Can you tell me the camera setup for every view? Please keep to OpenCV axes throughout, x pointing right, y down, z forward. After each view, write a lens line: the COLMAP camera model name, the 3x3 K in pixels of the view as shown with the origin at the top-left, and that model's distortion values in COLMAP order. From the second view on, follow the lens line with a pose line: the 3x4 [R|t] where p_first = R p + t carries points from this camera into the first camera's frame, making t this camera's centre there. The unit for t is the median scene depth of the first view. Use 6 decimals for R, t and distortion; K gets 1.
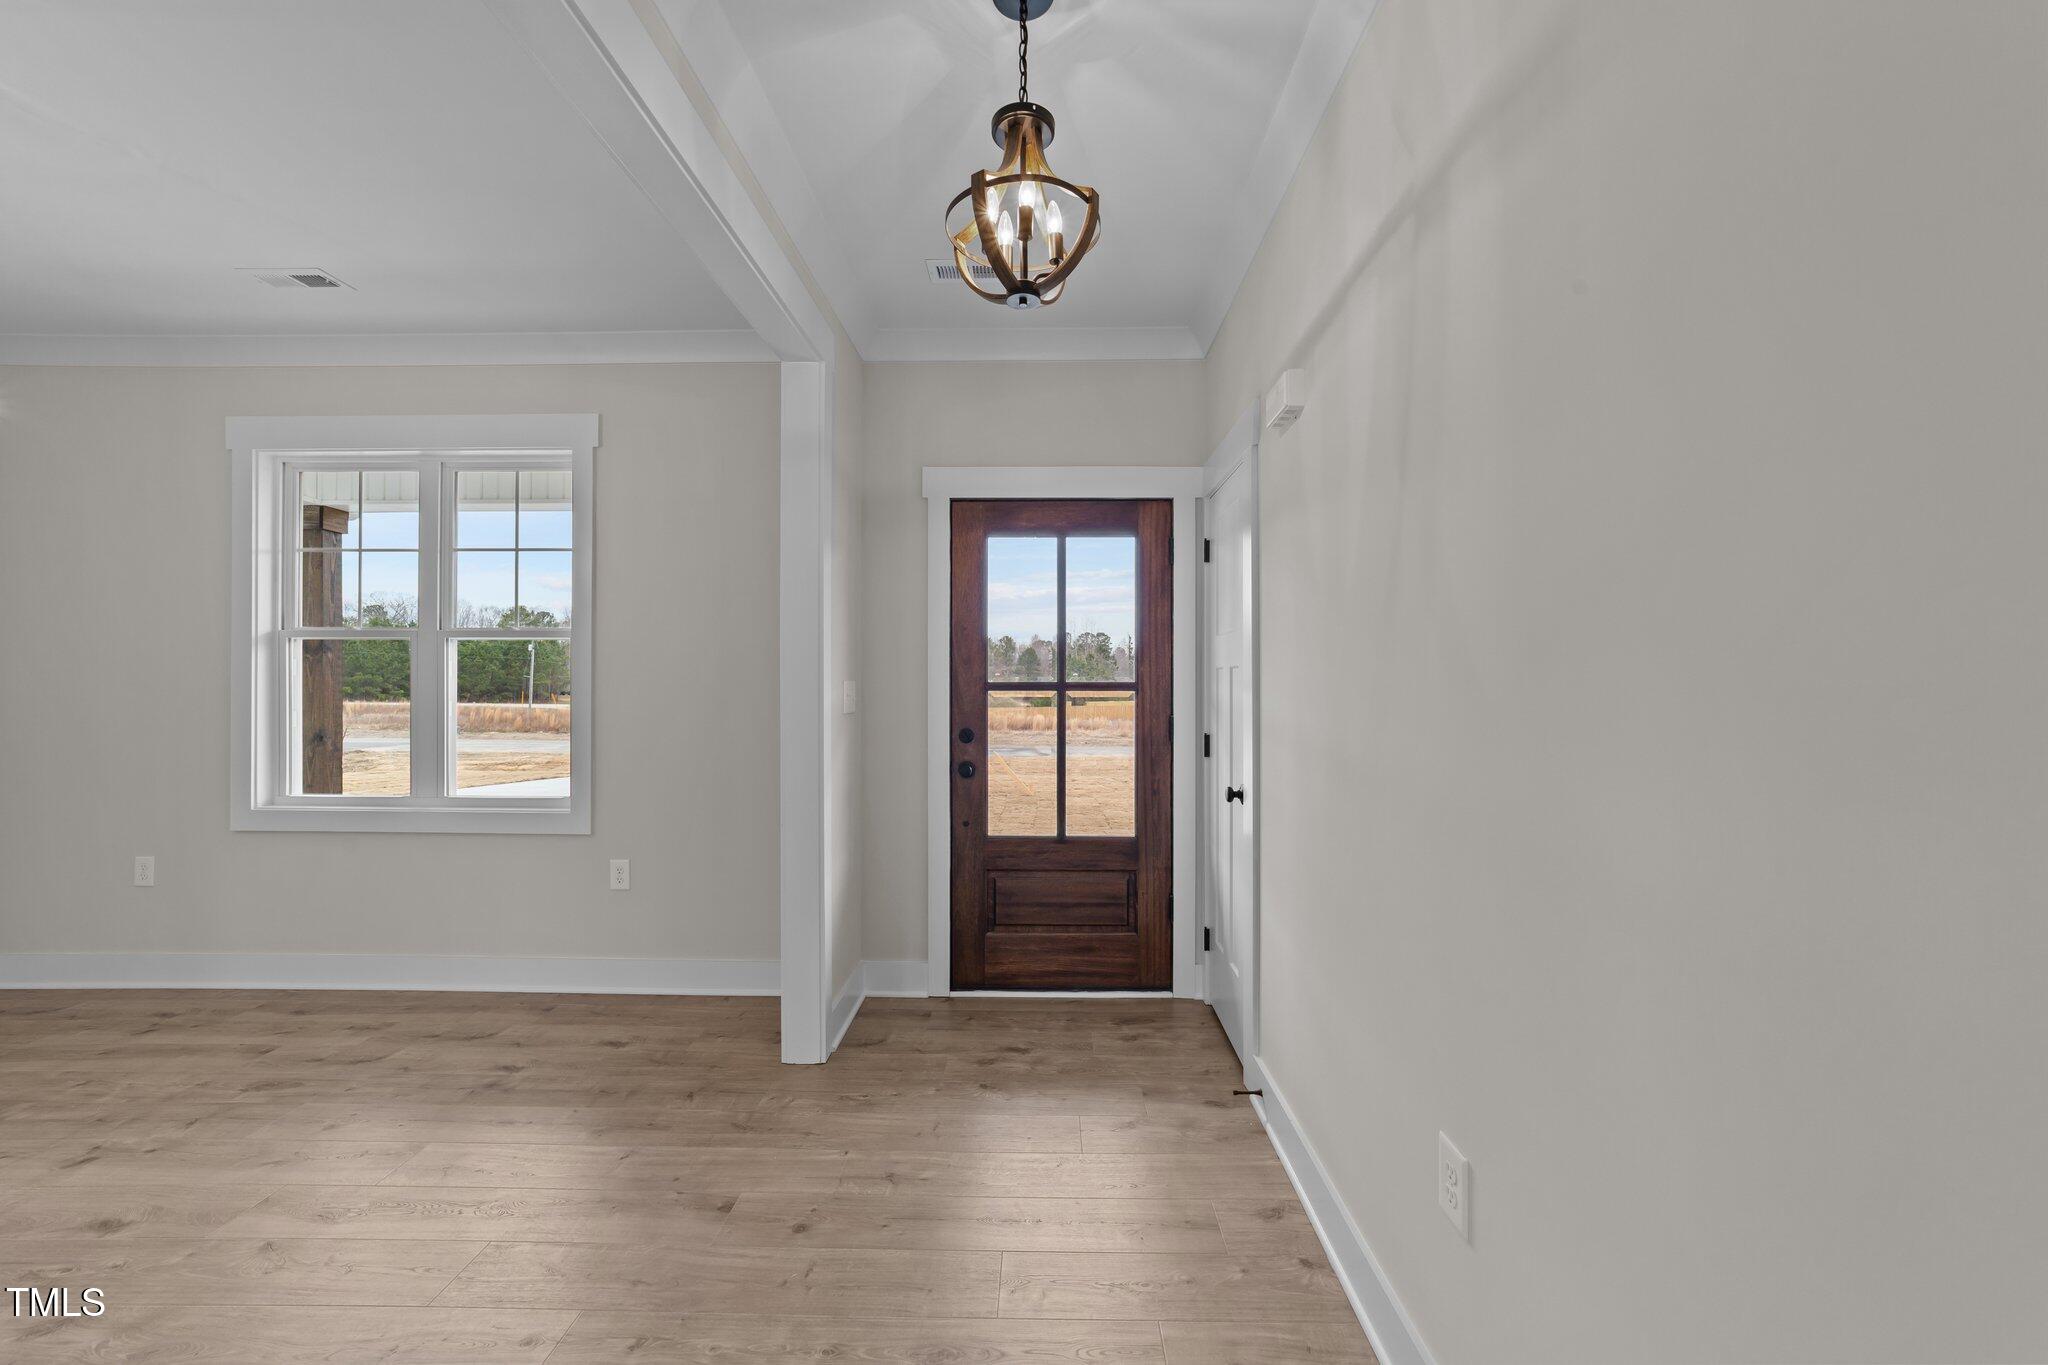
lens RADIAL K [[783.8, 0, 1033.7], [0, 783.8, 675.1], [0, 0, 1]] dist [-0.016360, 0.006883]
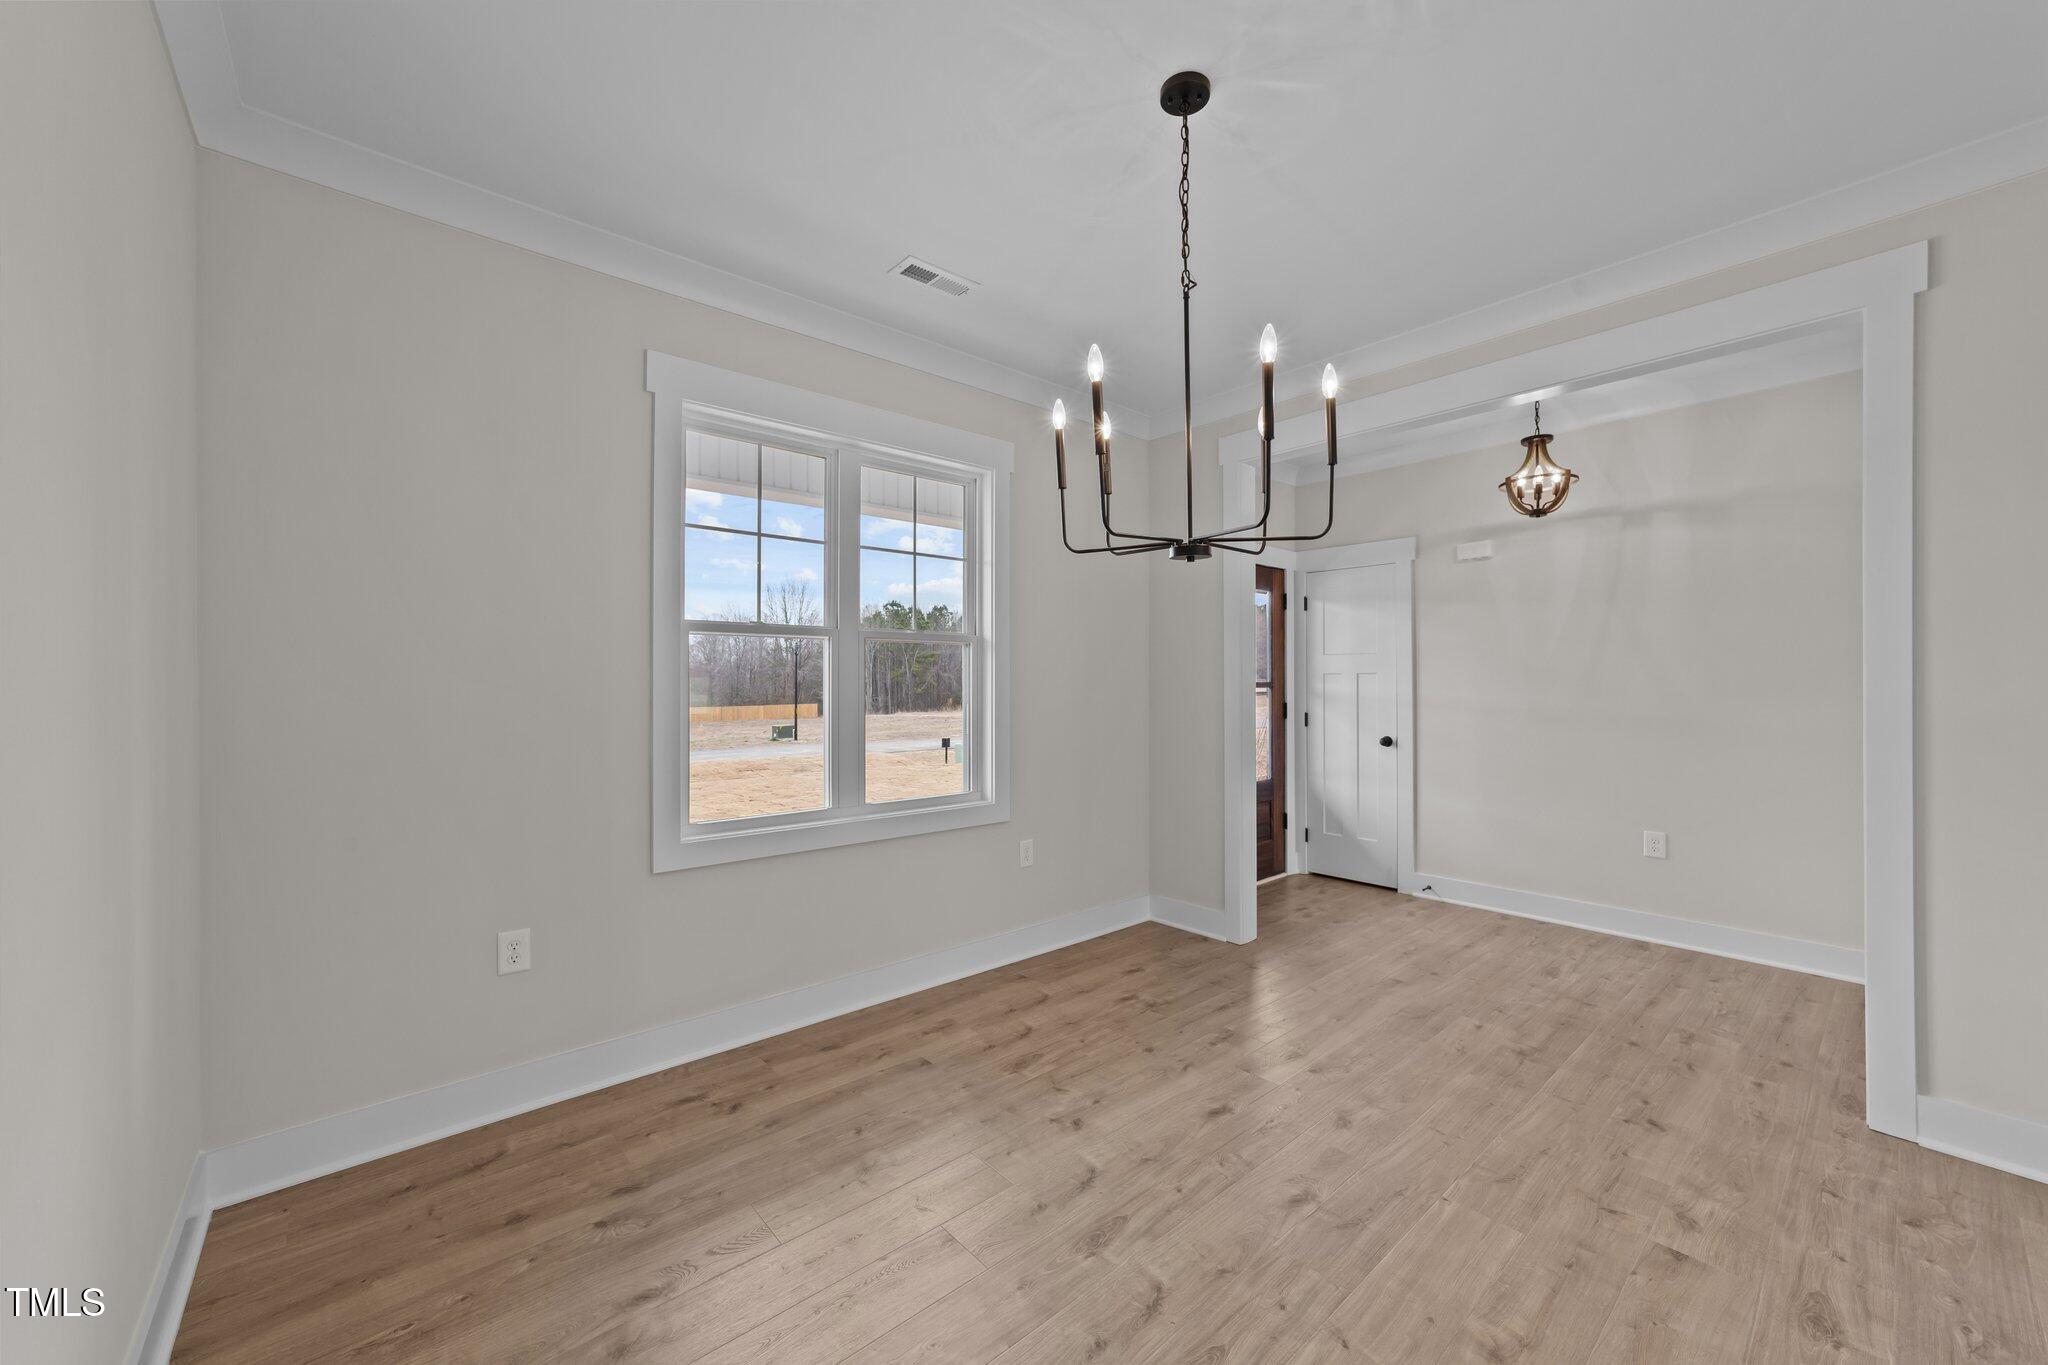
lens RADIAL K [[783.8, 0, 1024.1], [0, 783.8, 681.0], [0, 0, 1]] dist [-0.016360, 0.006883]
pose [[0.741841, -0.002327, 0.670572, -1.401403], [0.001990, 0.999997, 0.001269, 0.003603], [-0.670573, 0.000394, 0.741844, 0.168961]]
